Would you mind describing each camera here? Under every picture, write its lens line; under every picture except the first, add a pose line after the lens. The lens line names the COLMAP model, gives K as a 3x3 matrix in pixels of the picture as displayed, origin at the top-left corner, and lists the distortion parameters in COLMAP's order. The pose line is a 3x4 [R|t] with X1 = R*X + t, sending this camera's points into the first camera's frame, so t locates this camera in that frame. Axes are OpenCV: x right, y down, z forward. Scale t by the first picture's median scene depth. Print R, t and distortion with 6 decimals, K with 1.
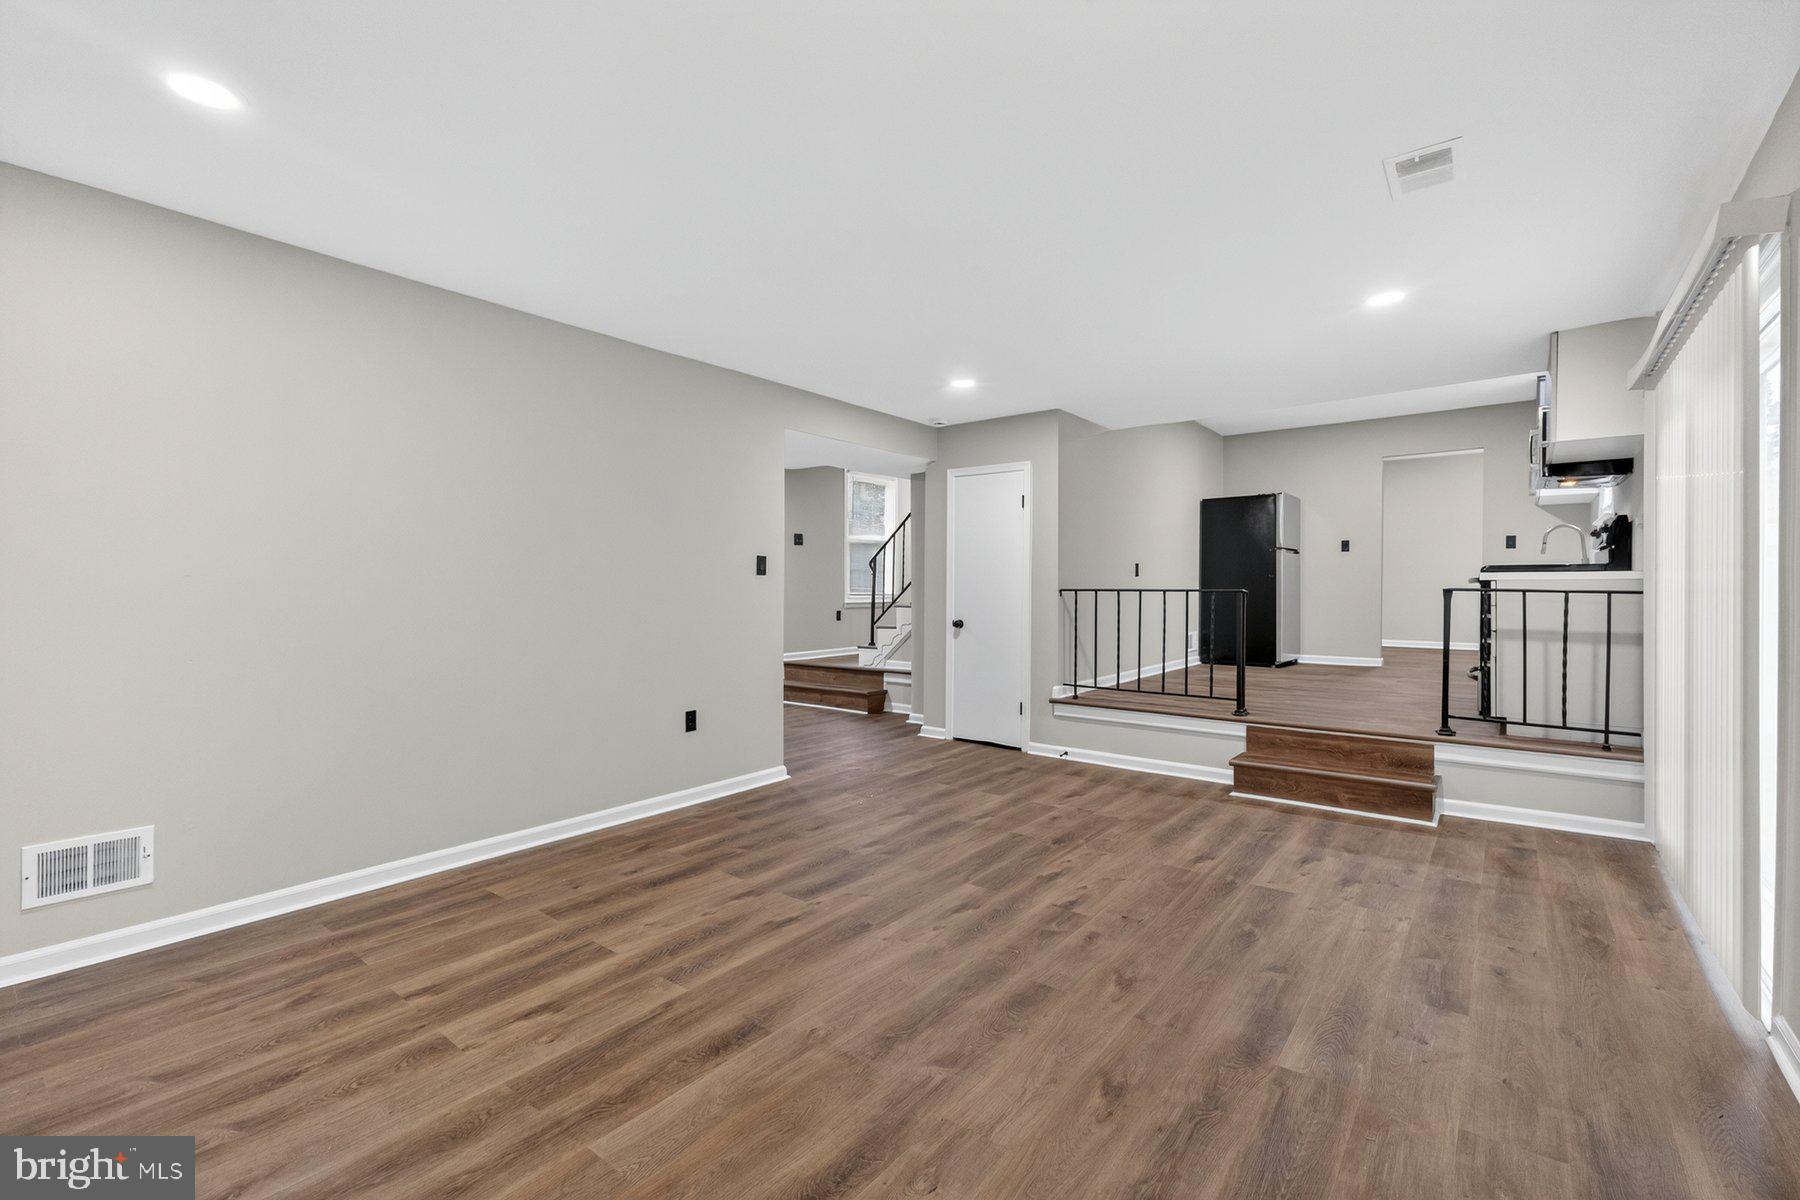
lens RADIAL K [[778.6, 0, 897.2], [0, 778.6, 583.4], [0, 0, 1]] dist [0.009155, -0.000178]
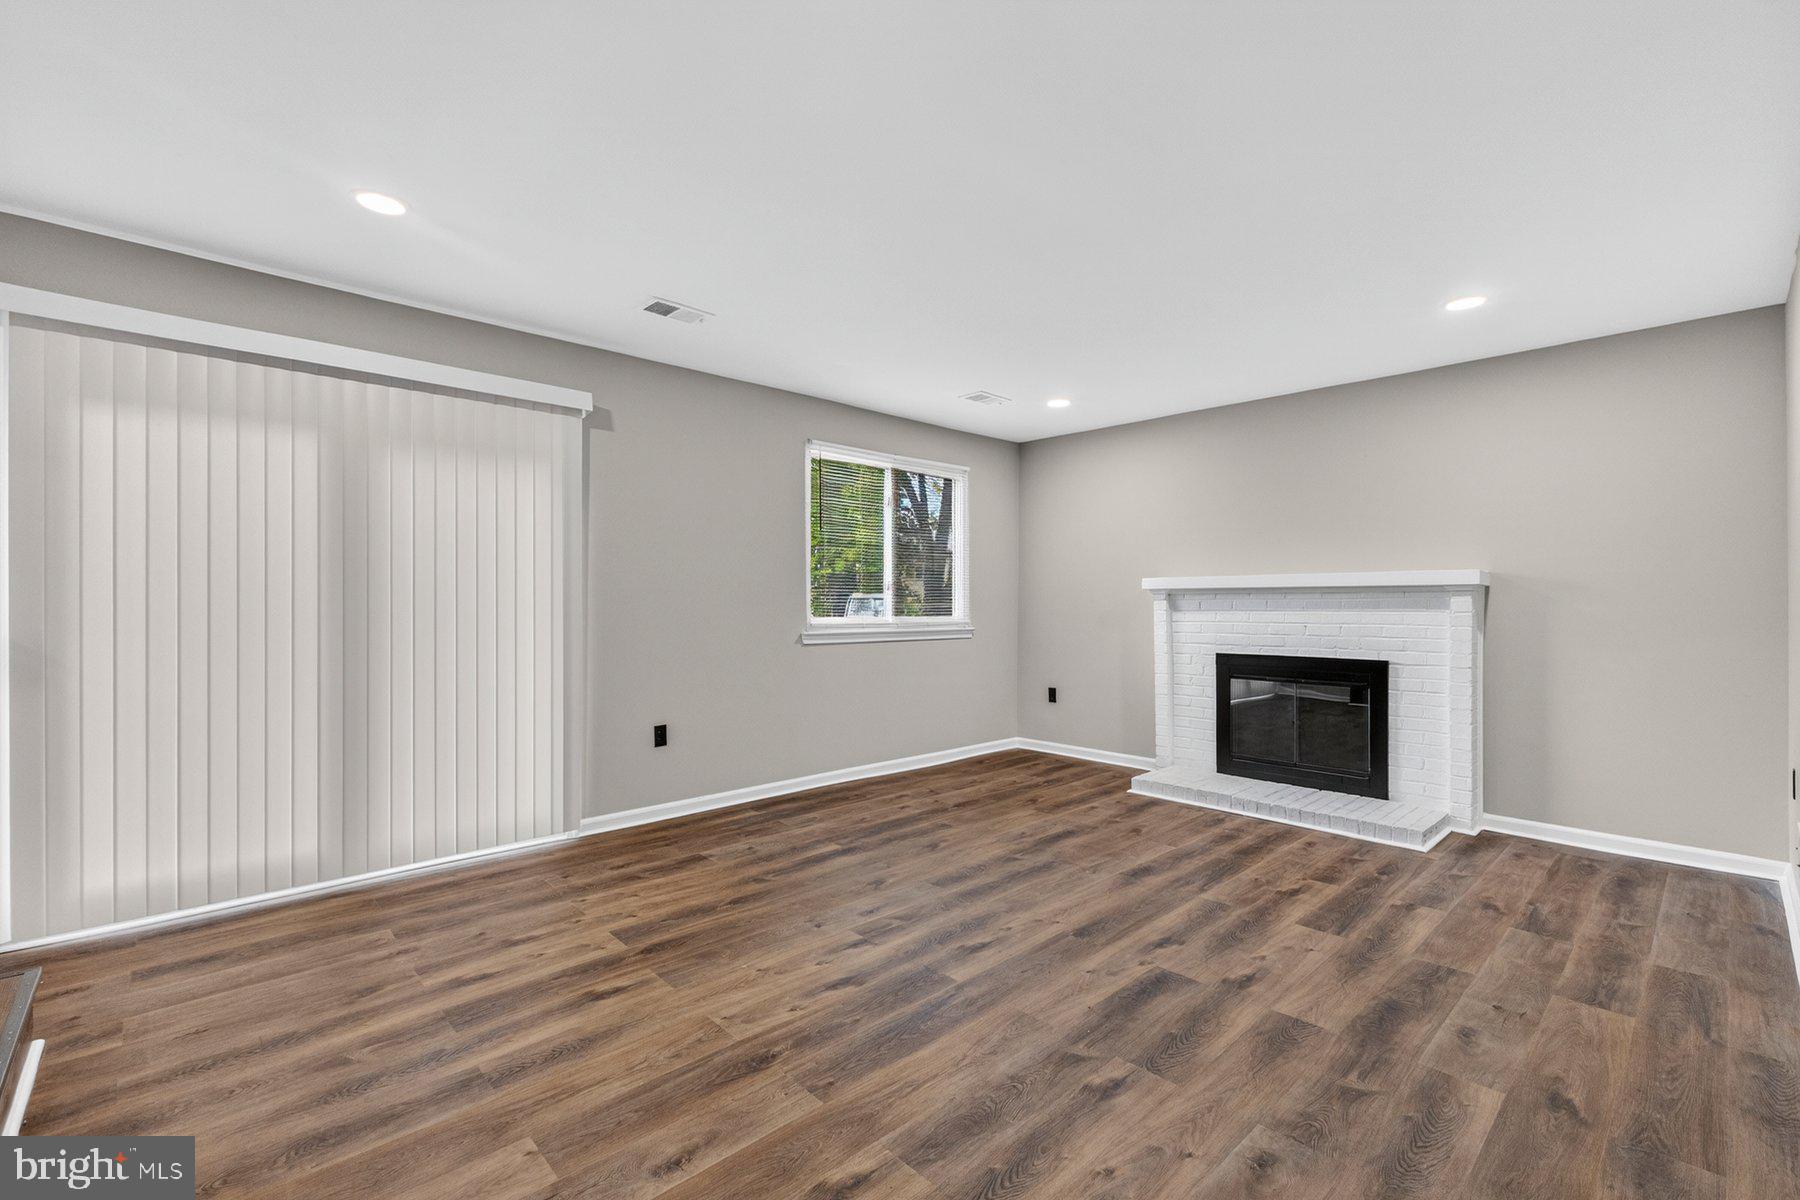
lens RADIAL K [[778.6, 0, 896.4], [0, 778.6, 607.1], [0, 0, 1]] dist [0.009155, -0.000178]
pose [[-0.988406, -0.003440, 0.151795, 0.035468], [-0.004047, 0.999985, -0.003692, 0.015954], [-0.151780, -0.004263, -0.988405, 1.742776]]
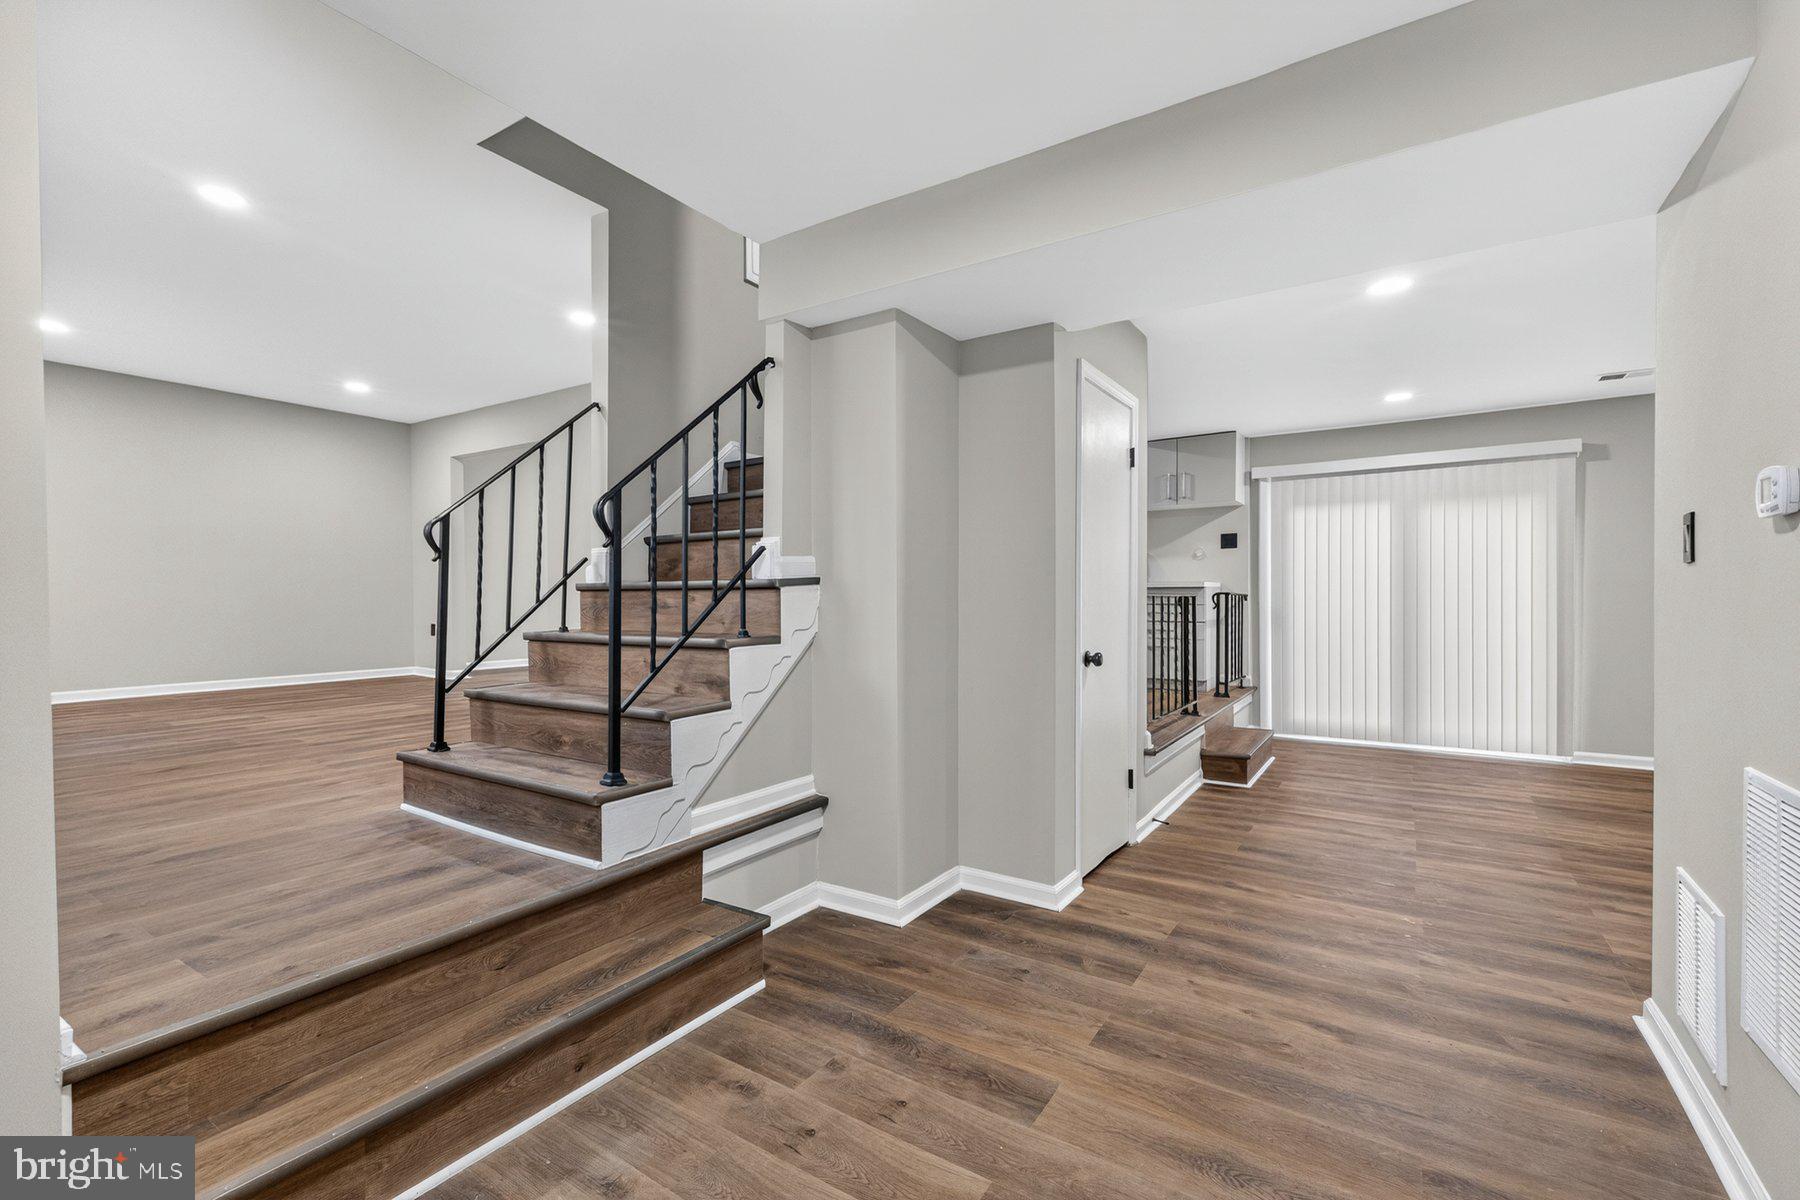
lens RADIAL K [[778.6, 0, 896.4], [0, 778.6, 595.2], [0, 0, 1]] dist [0.009155, -0.000178]
pose [[-0.084534, -0.001377, 0.996420, -0.822775], [-0.001607, 0.999998, 0.001246, 0.012339], [-0.996419, -0.001496, -0.084536, 2.190897]]
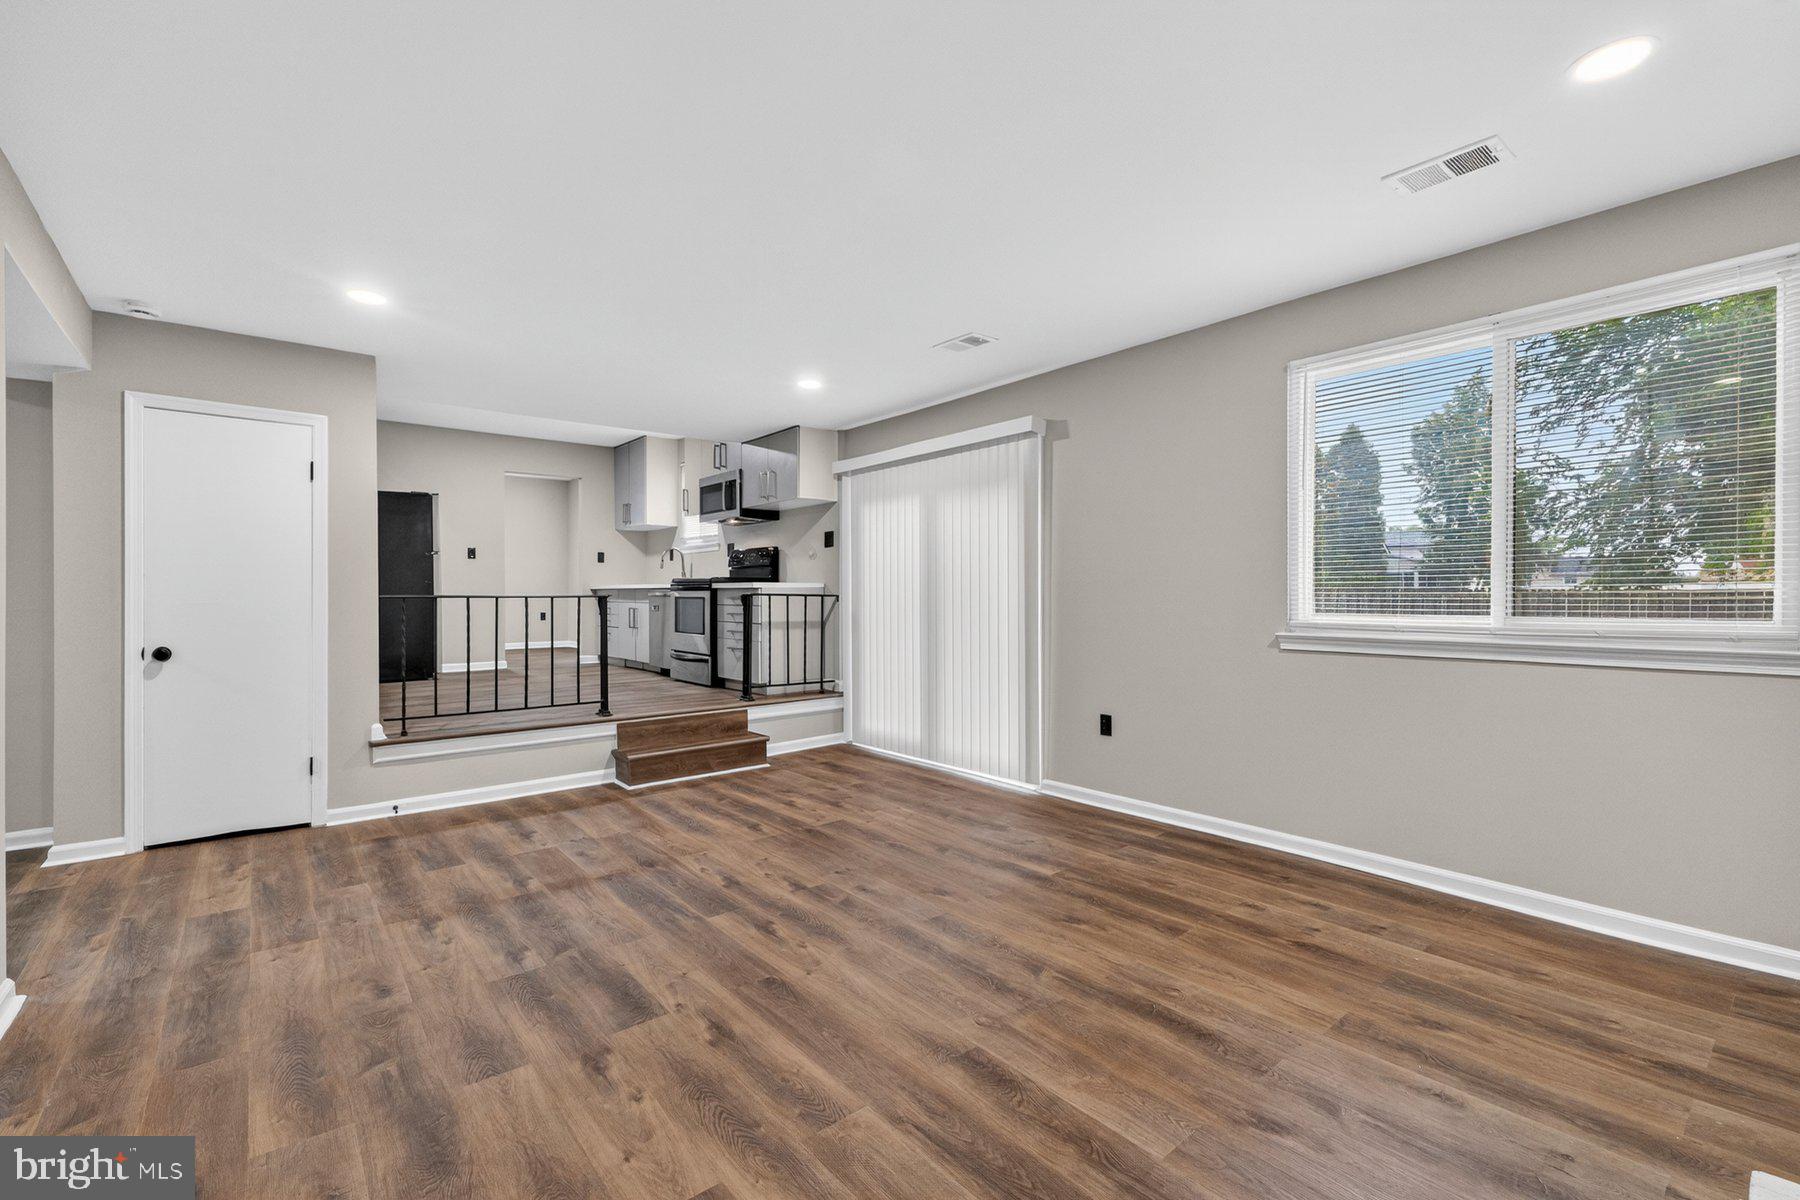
lens RADIAL K [[778.6, 0, 908.4], [0, 778.6, 604.4], [0, 0, 1]] dist [0.009155, -0.000178]
pose [[0.208635, -0.013730, 0.977897, -0.728972], [-0.002619, 0.999890, 0.014597, 0.005666], [-0.977990, -0.005607, 0.208576, 0.573084]]
